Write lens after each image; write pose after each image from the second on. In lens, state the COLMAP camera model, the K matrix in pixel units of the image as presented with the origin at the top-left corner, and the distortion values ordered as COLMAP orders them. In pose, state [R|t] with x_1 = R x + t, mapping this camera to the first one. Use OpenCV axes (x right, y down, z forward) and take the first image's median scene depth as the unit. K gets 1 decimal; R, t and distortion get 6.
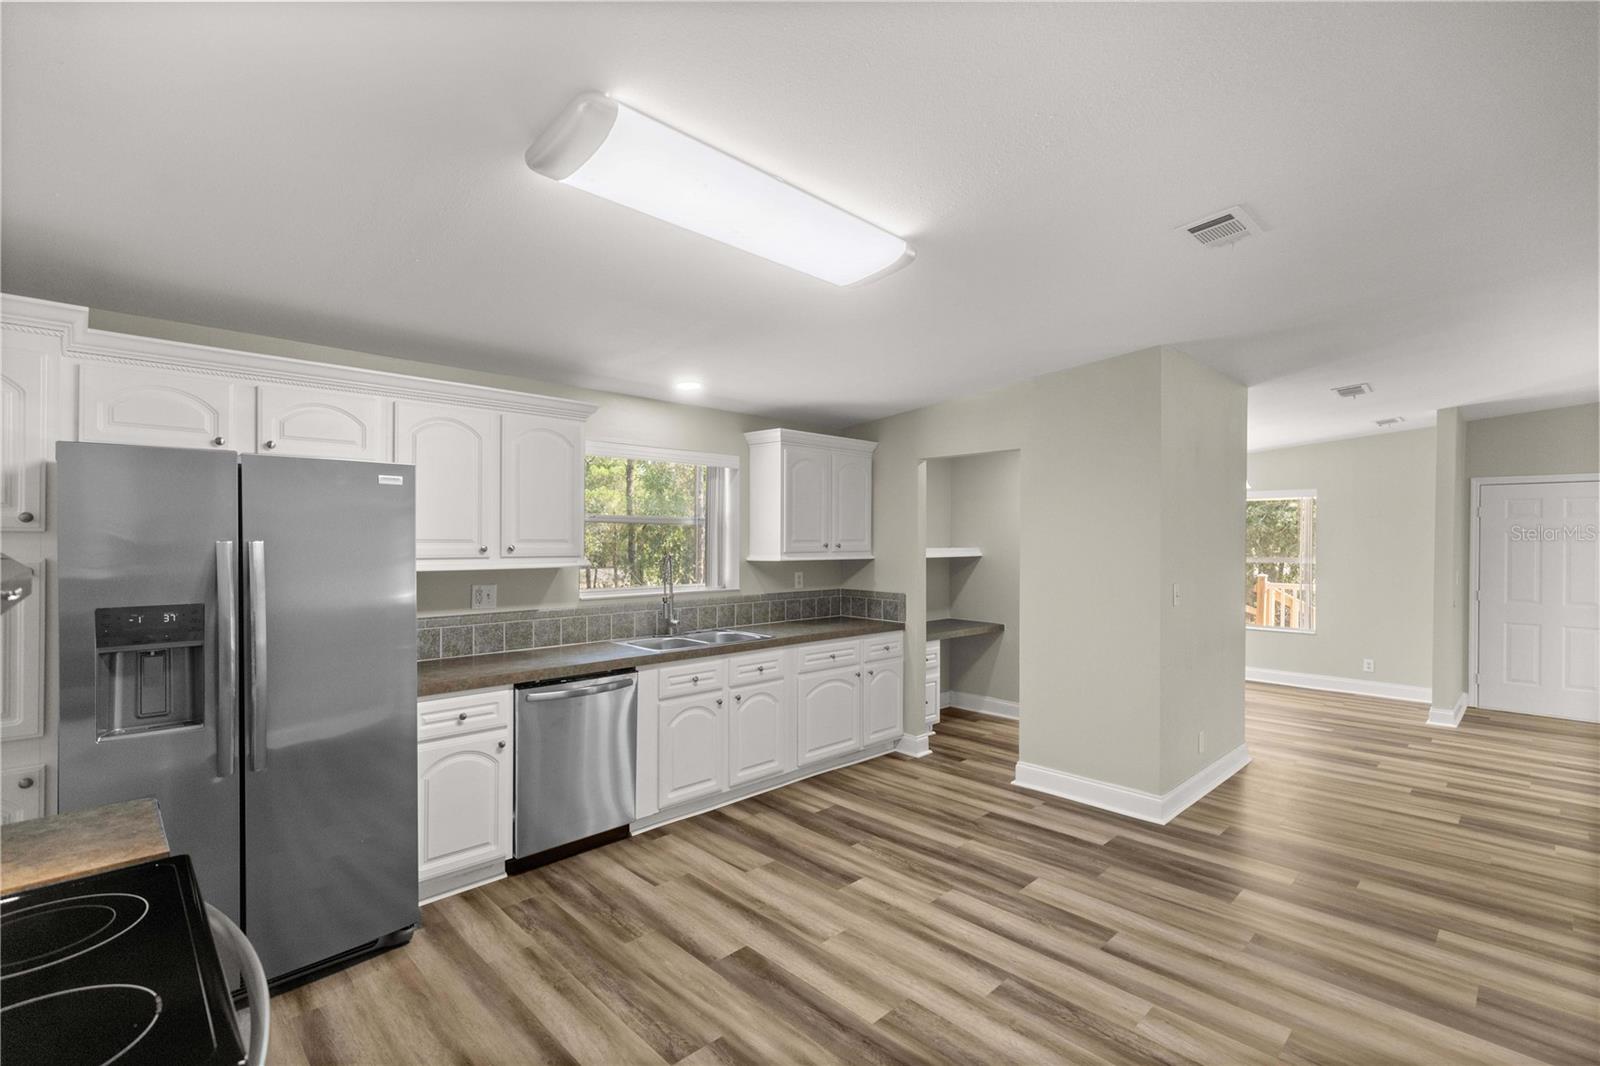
lens RADIAL K [[724.9, 0, 803.5], [0, 724.9, 548.4], [0, 0, 1]] dist [-0.000346, -0.000032]
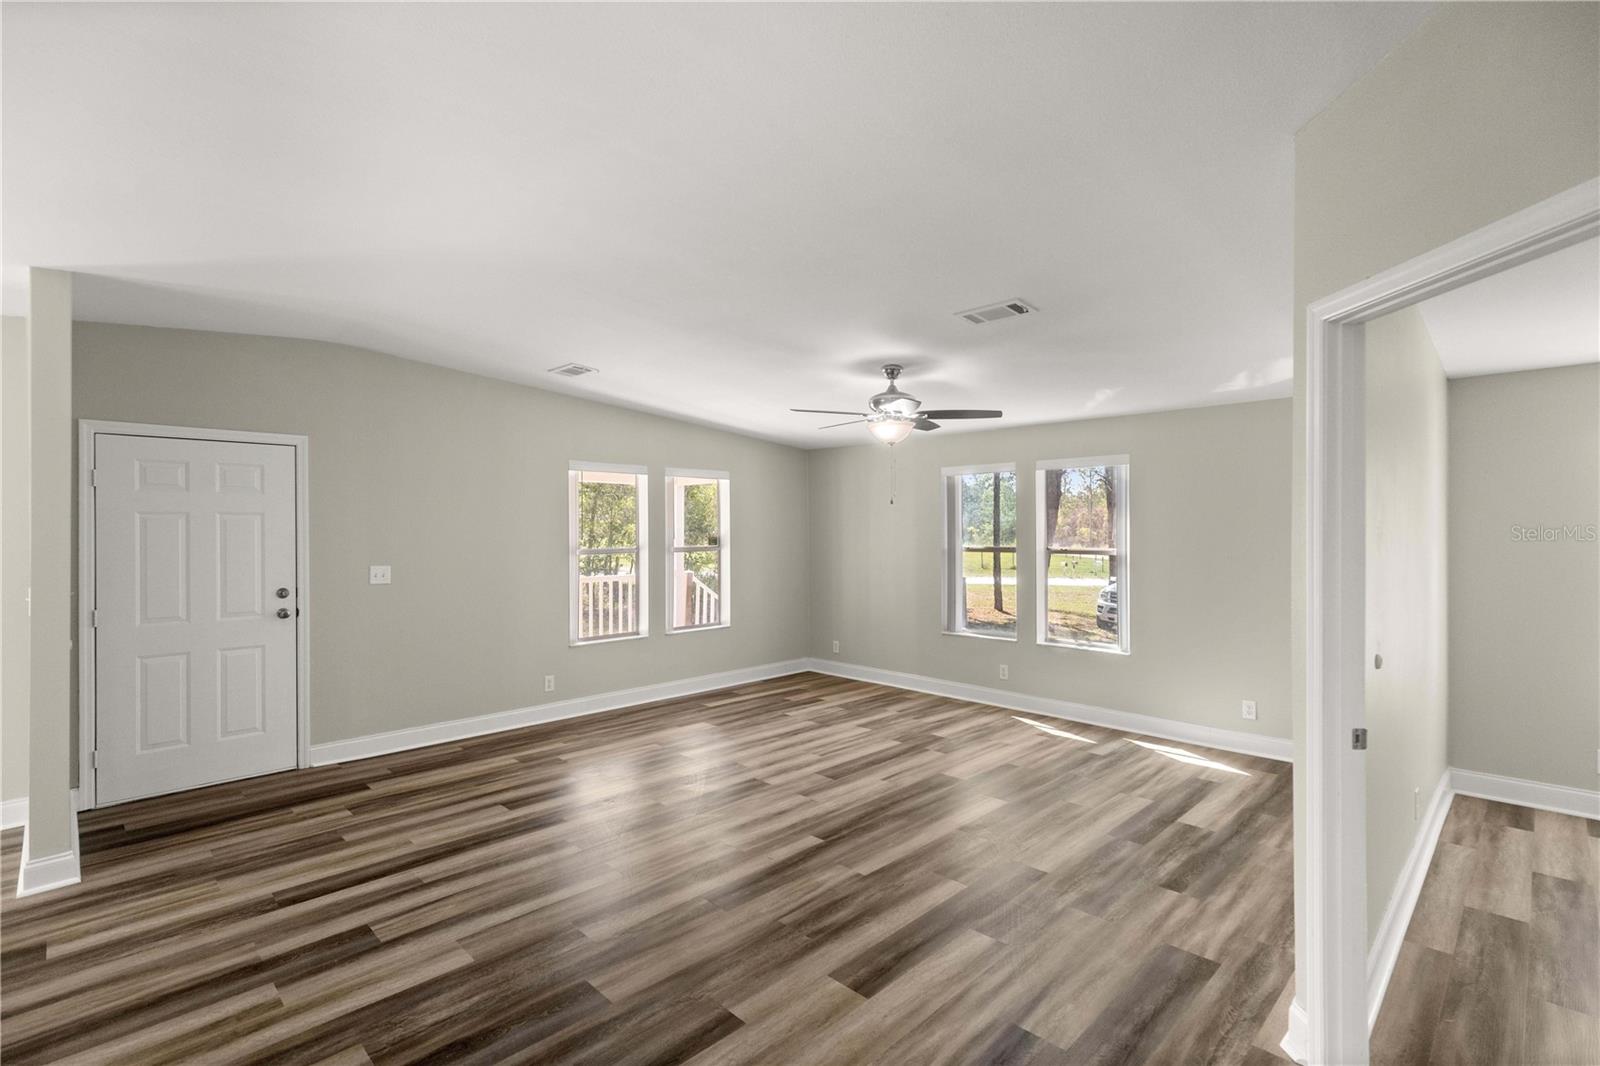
lens RADIAL K [[741.5, 0, 800.0], [0, 741.5, 533.0], [0, 0, 1]] dist [-0.001006, -0.000219]
pose [[-0.009331, -0.004517, 0.999946, 0.355769], [0.005358, 0.999975, 0.004567, -0.005056], [-0.999942, 0.005400, -0.009306, 0.476008]]
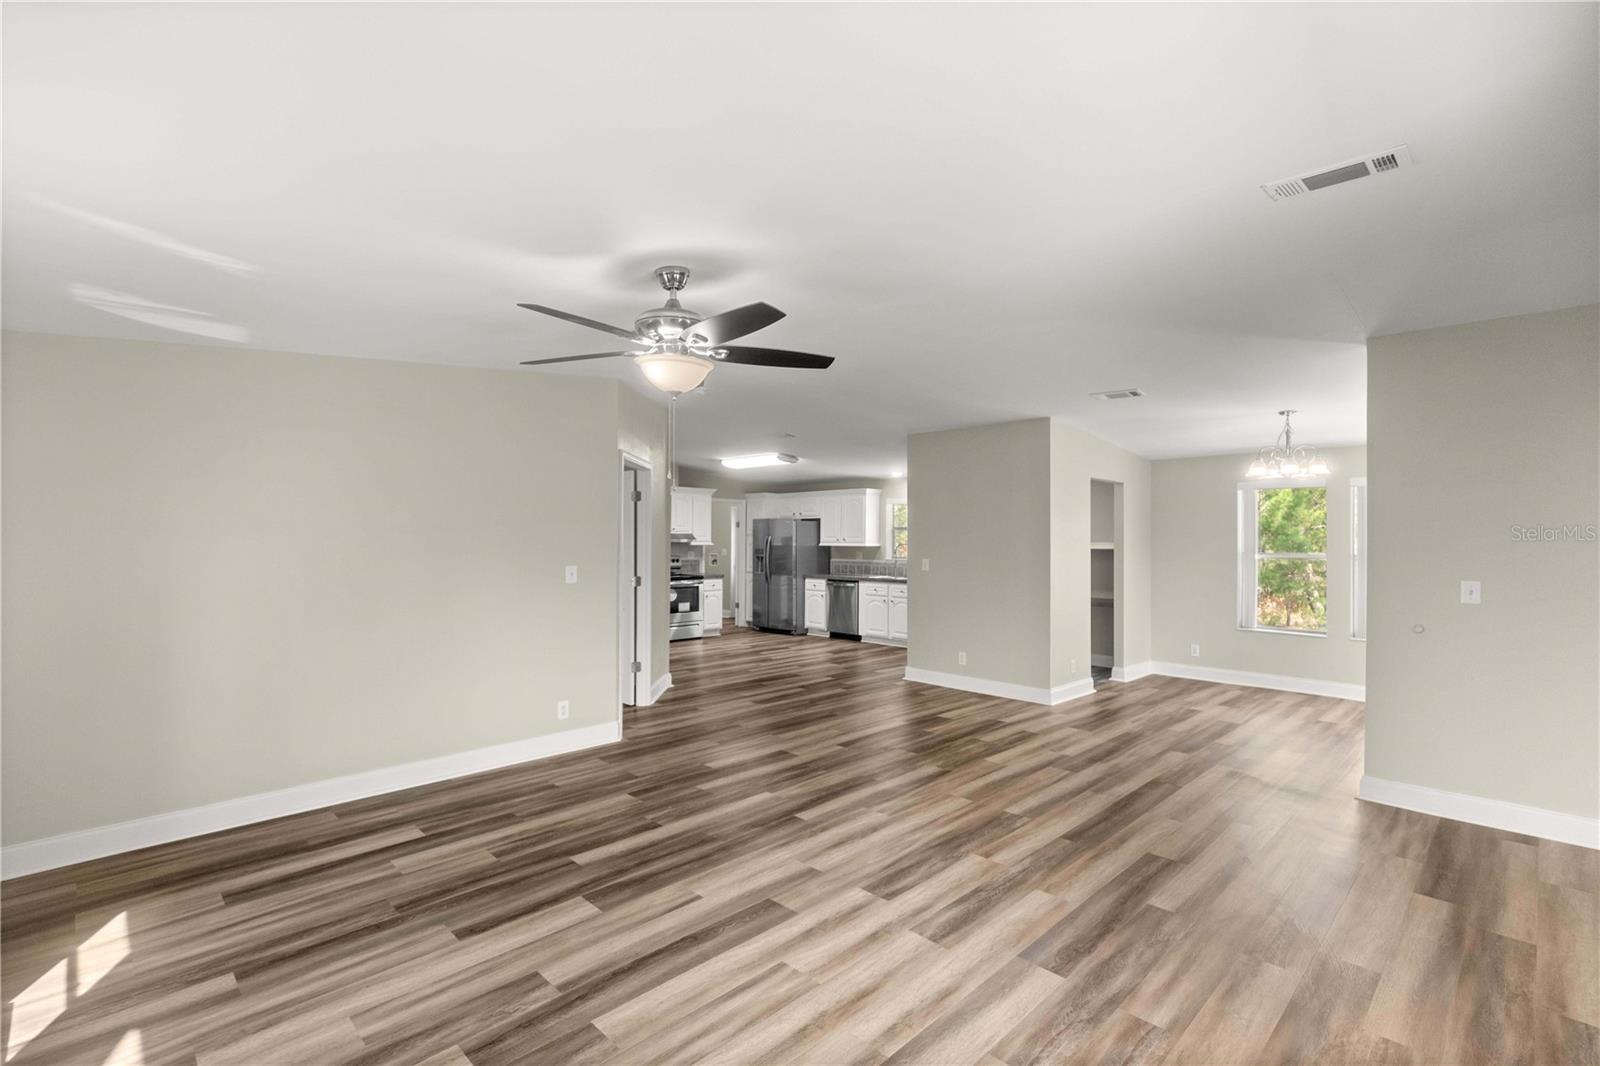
lens RADIAL K [[724.9, 0, 803.5], [0, 724.9, 548.4], [0, 0, 1]] dist [-0.000346, -0.000032]
pose [[0.011454, 0.016099, -0.999805, 1.509349], [-0.005110, 0.999858, 0.016041, -0.001821], [0.999921, 0.004926, 0.011534, 0.453545]]
